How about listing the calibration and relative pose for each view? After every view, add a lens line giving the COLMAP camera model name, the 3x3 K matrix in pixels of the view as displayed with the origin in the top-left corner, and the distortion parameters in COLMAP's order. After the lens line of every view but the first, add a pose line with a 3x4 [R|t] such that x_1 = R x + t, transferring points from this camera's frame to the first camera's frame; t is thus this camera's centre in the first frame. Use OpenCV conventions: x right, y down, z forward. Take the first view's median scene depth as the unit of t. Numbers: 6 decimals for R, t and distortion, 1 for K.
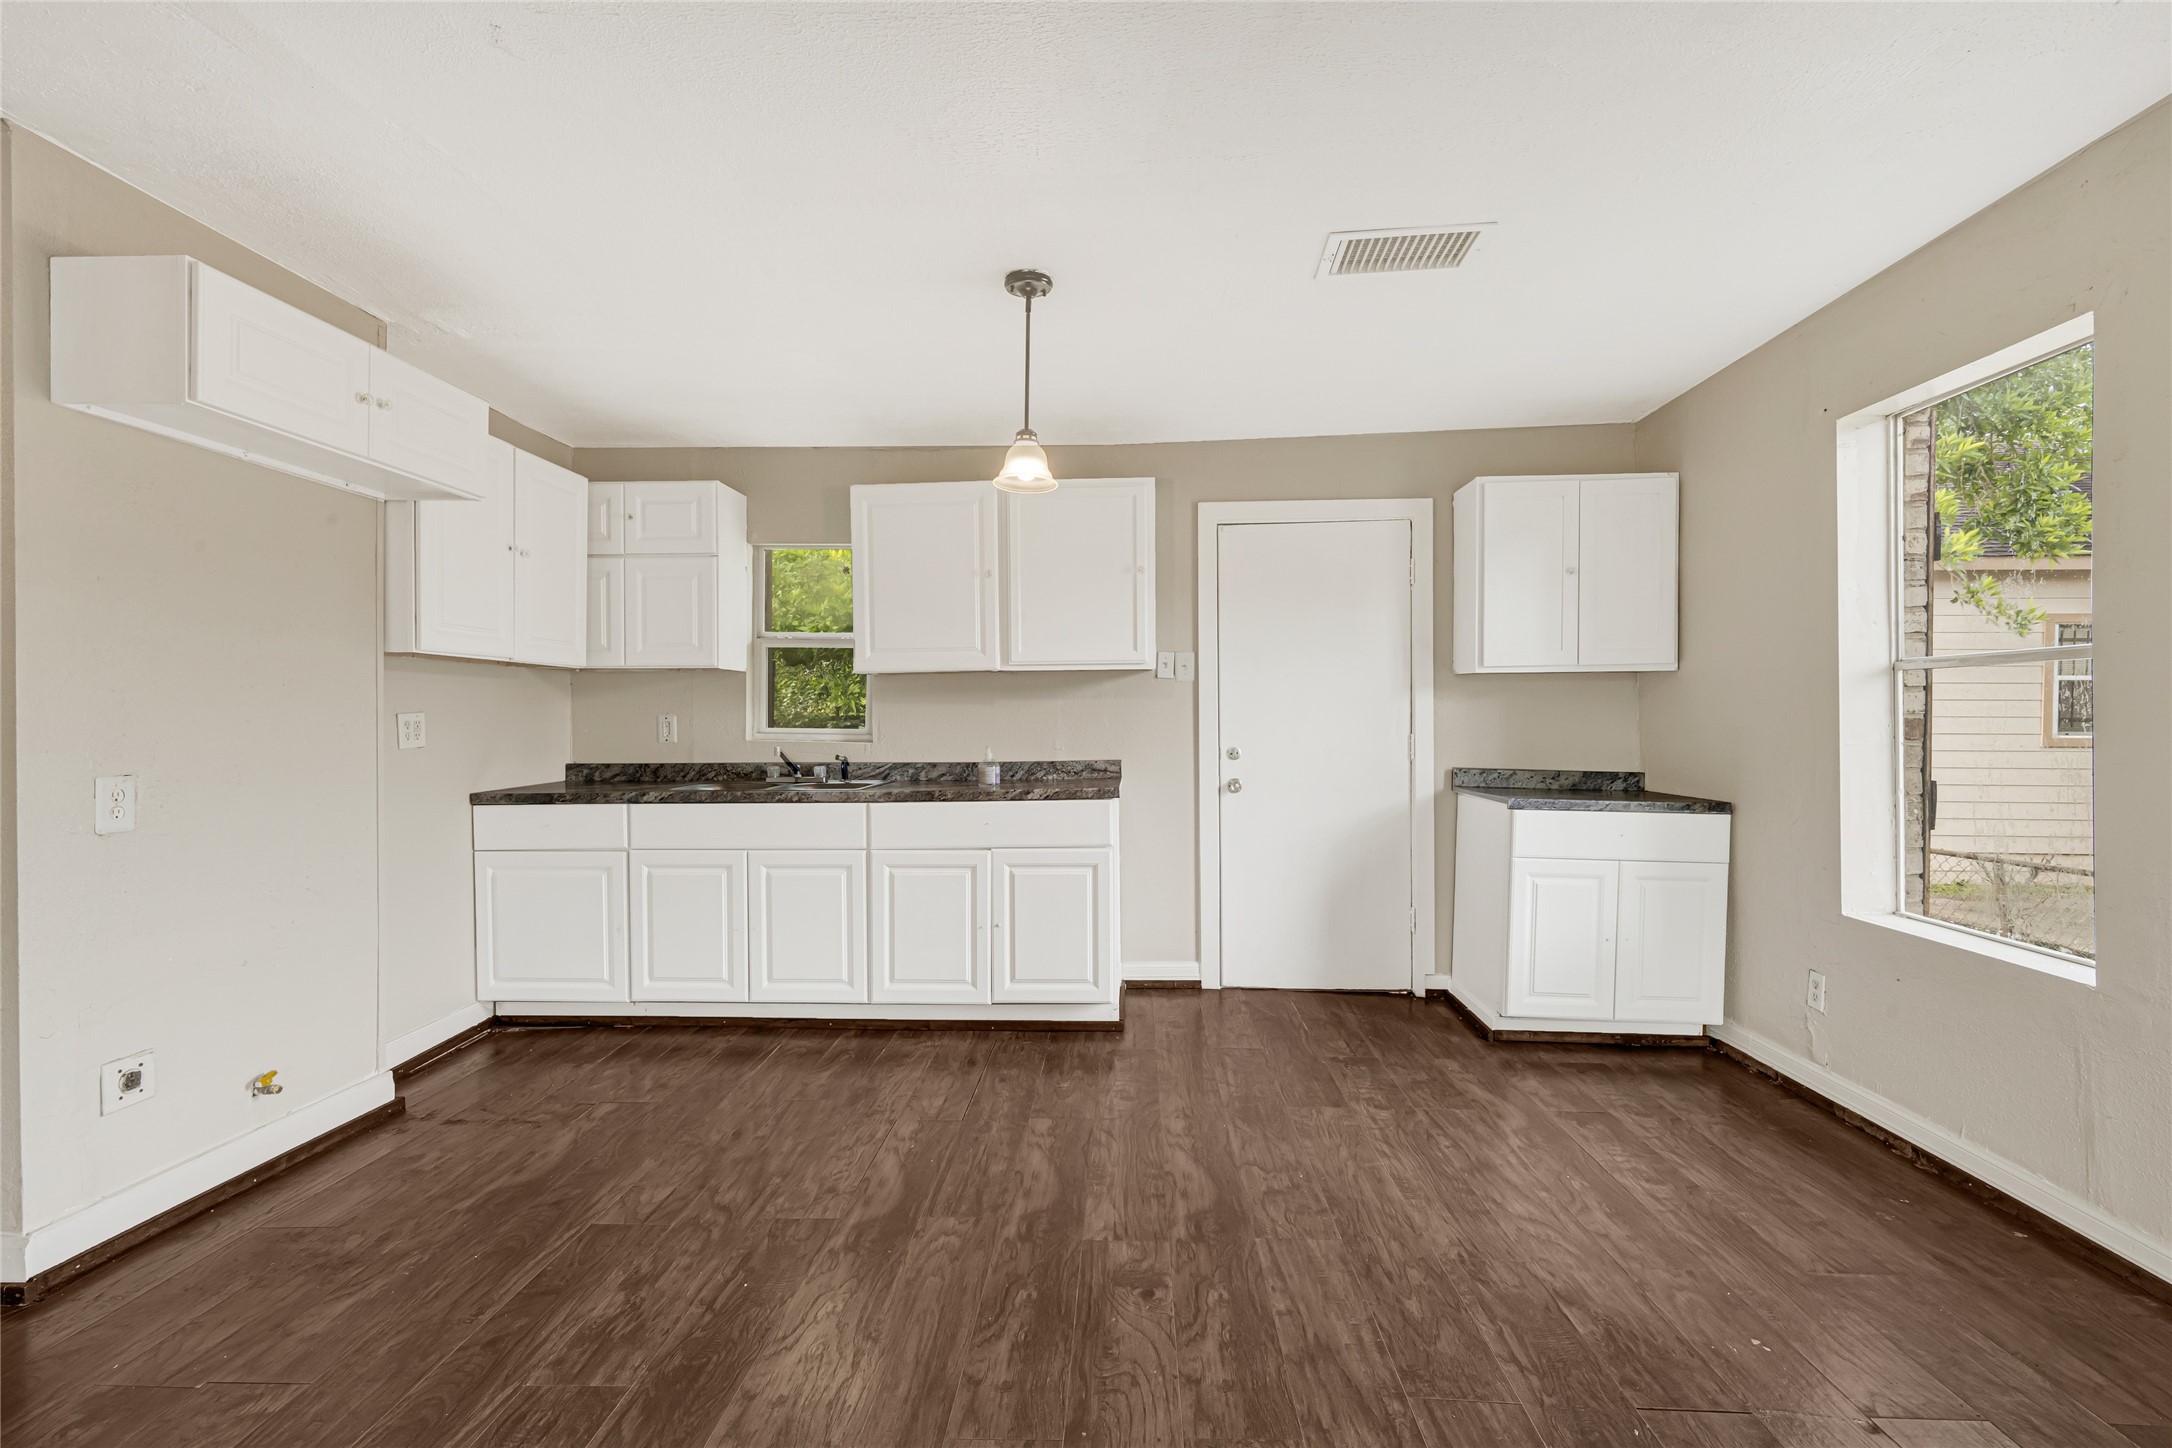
lens RADIAL K [[979.3, 0, 1097.0], [0, 979.3, 729.9], [0, 0, 1]] dist [-0.000303, 0.000794]
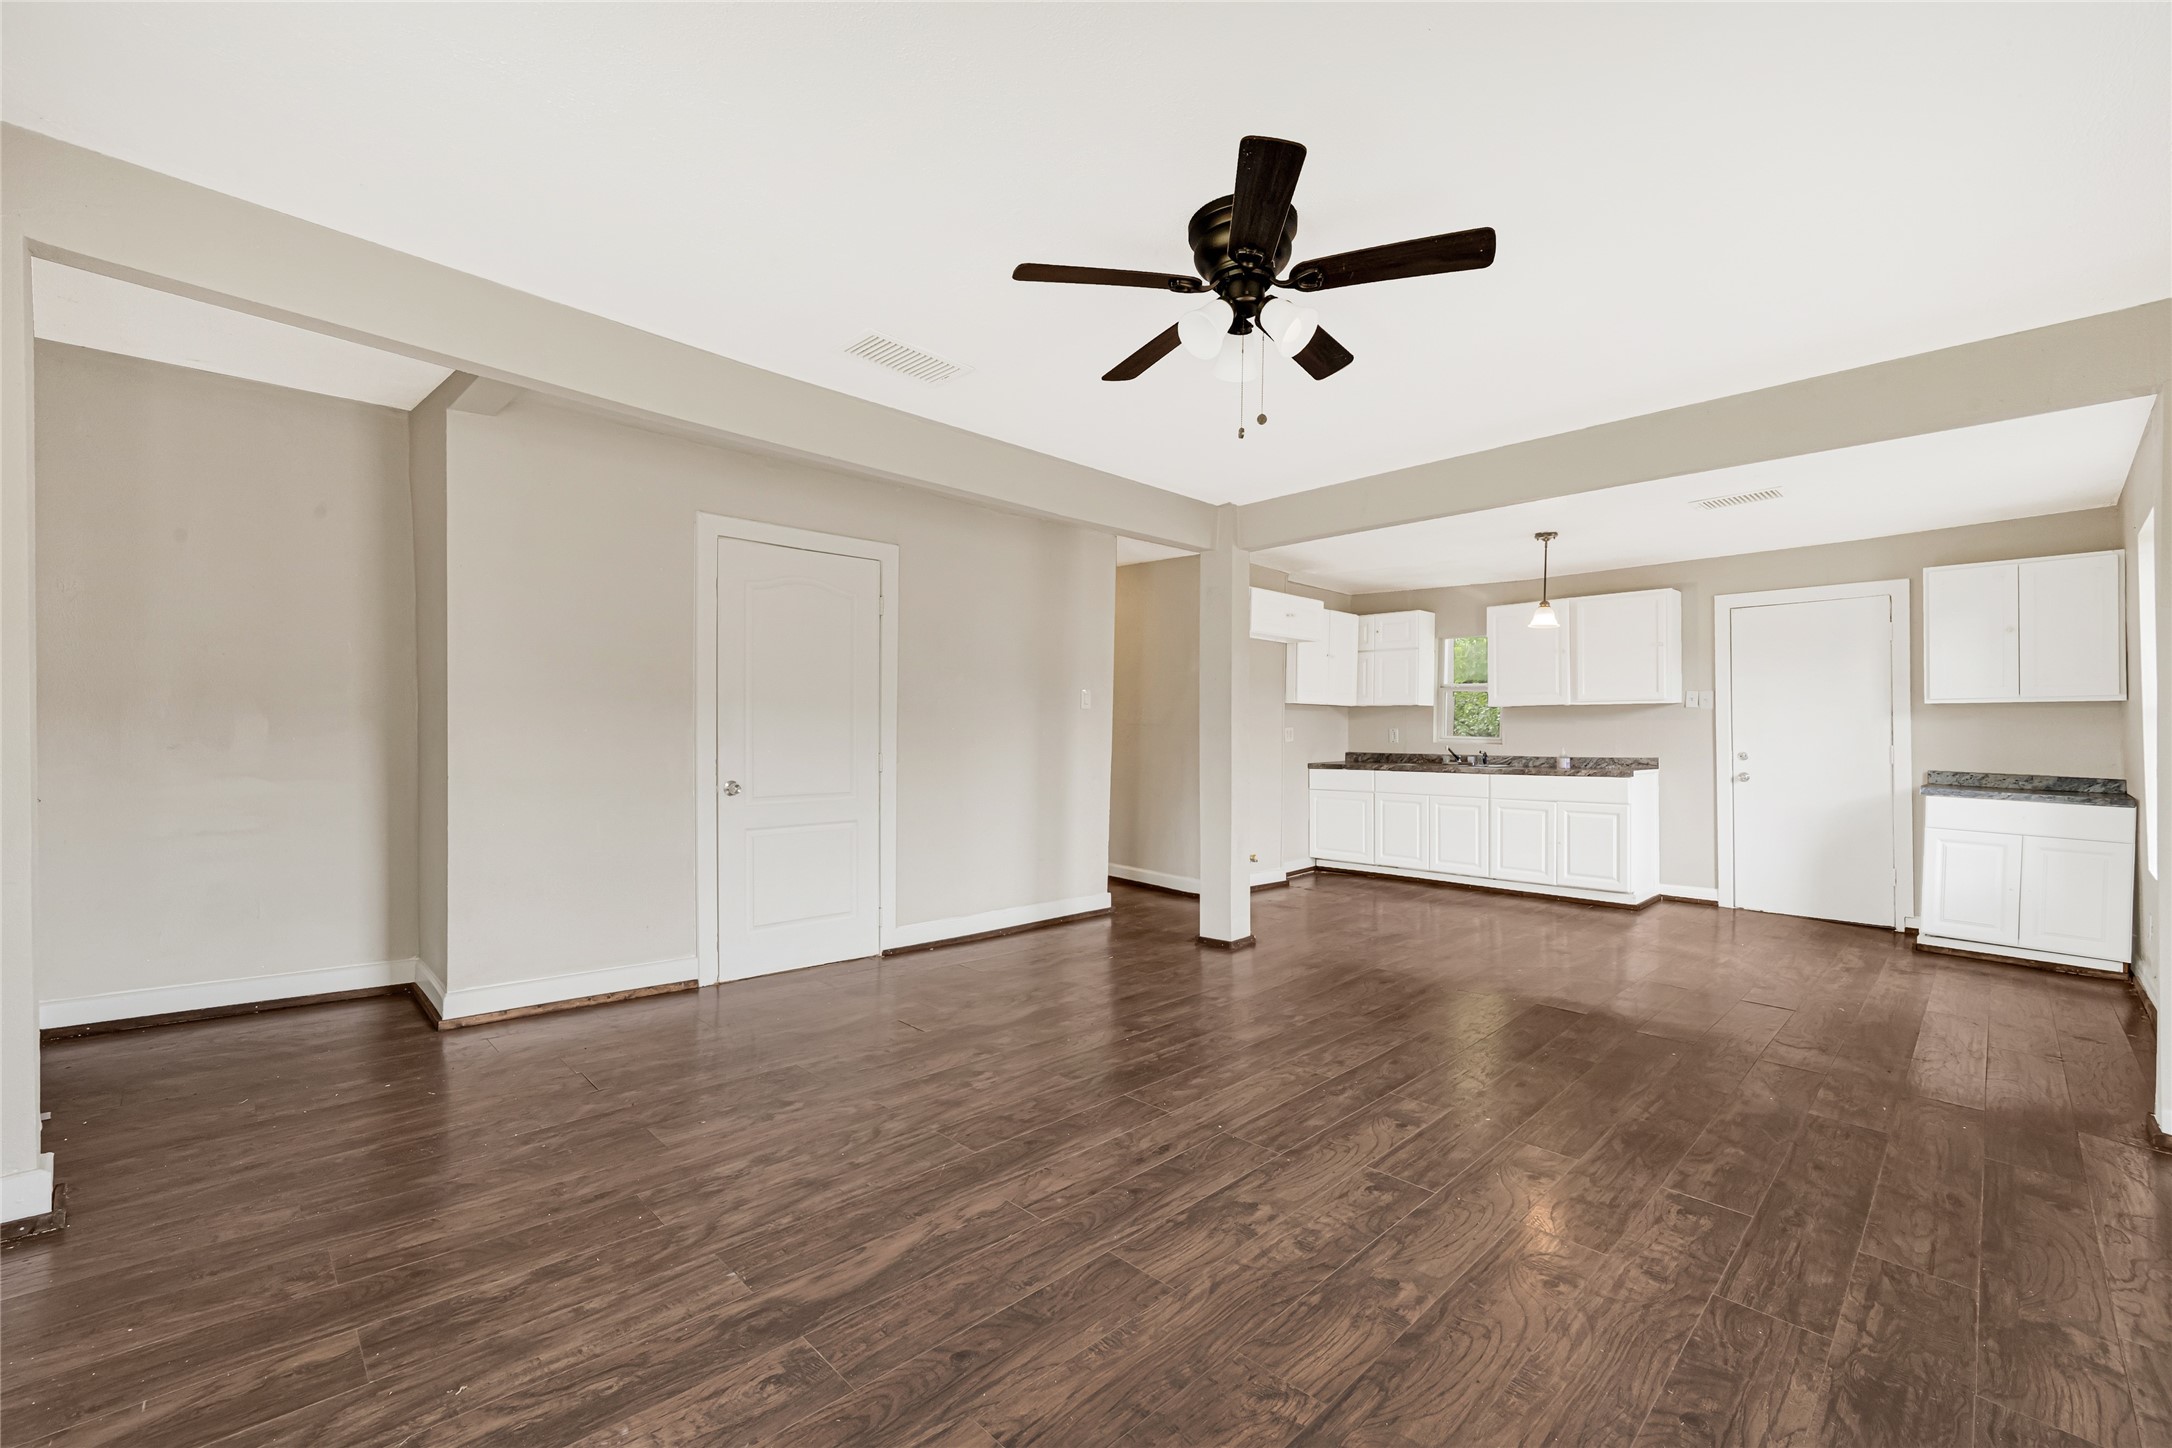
lens RADIAL K [[909.6, 0, 1099.8], [0, 909.6, 719.7], [0, 0, 1]] dist [0.011673, -0.000310]
pose [[0.734009, 0.001004, -0.679139, 0.418024], [-0.018008, 0.999676, -0.017985, 0.012032], [0.678900, 0.025431, 0.733790, -0.840012]]
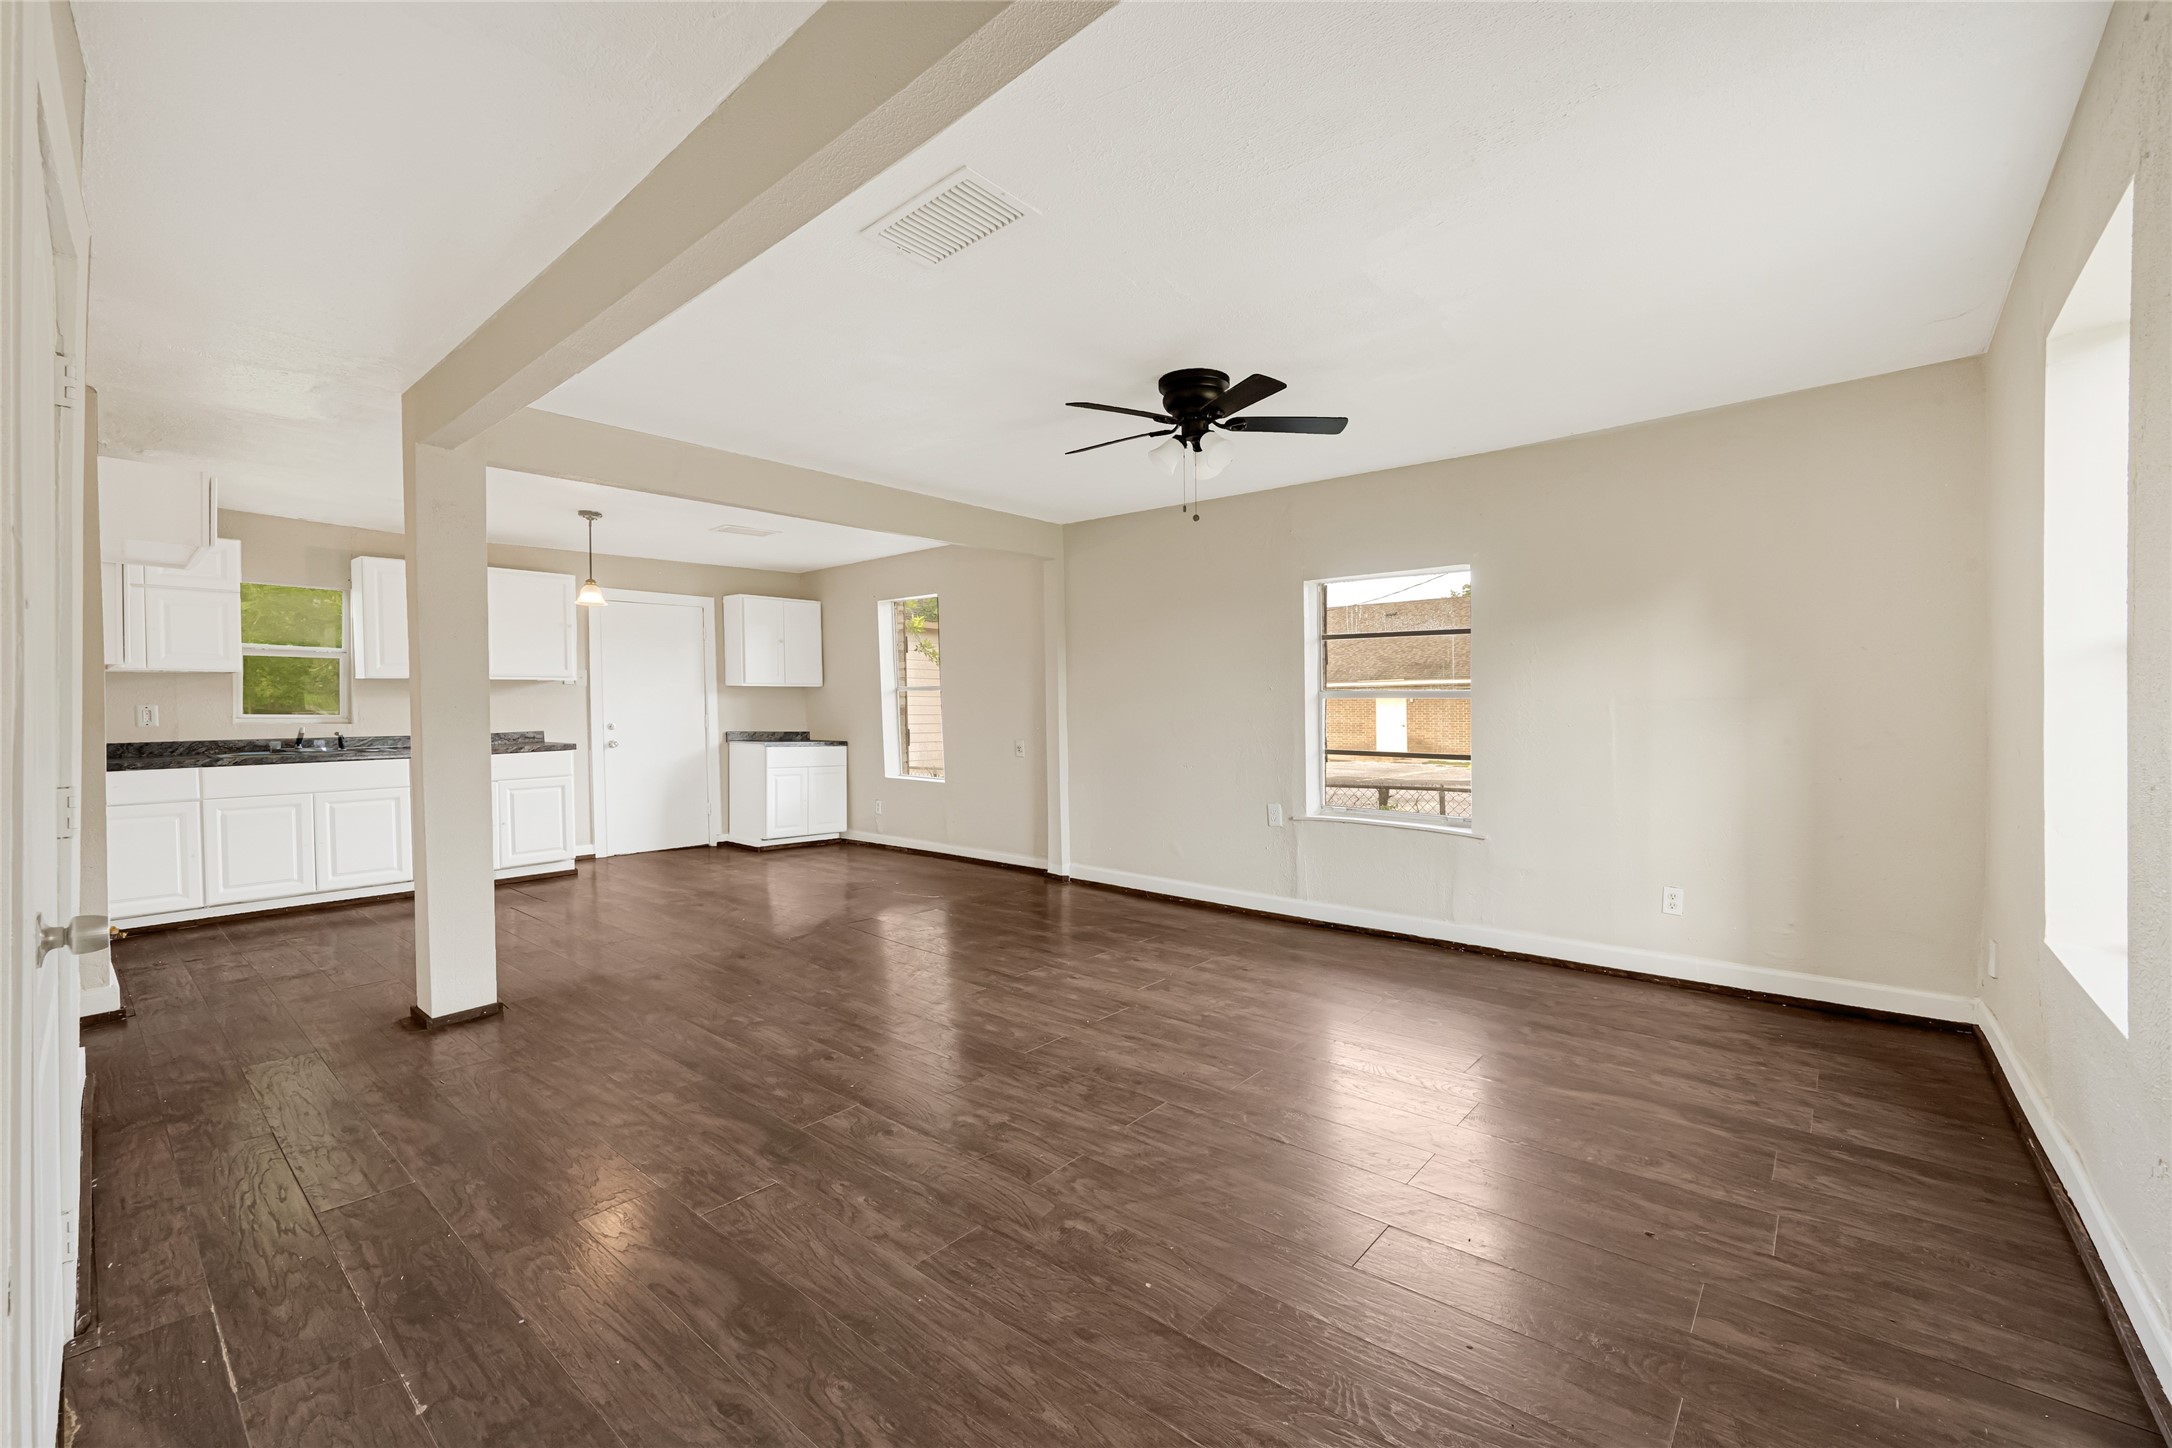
lens RADIAL K [[894.6, 0, 1079.4], [0, 894.6, 708.4], [0, 0, 1]] dist [-0.008197, 0.000796]
pose [[0.626284, 0.000009, 0.779595, -0.671374], [0.012436, 0.999873, -0.010001, 0.018649], [-0.779496, 0.015959, 0.626204, -0.789852]]
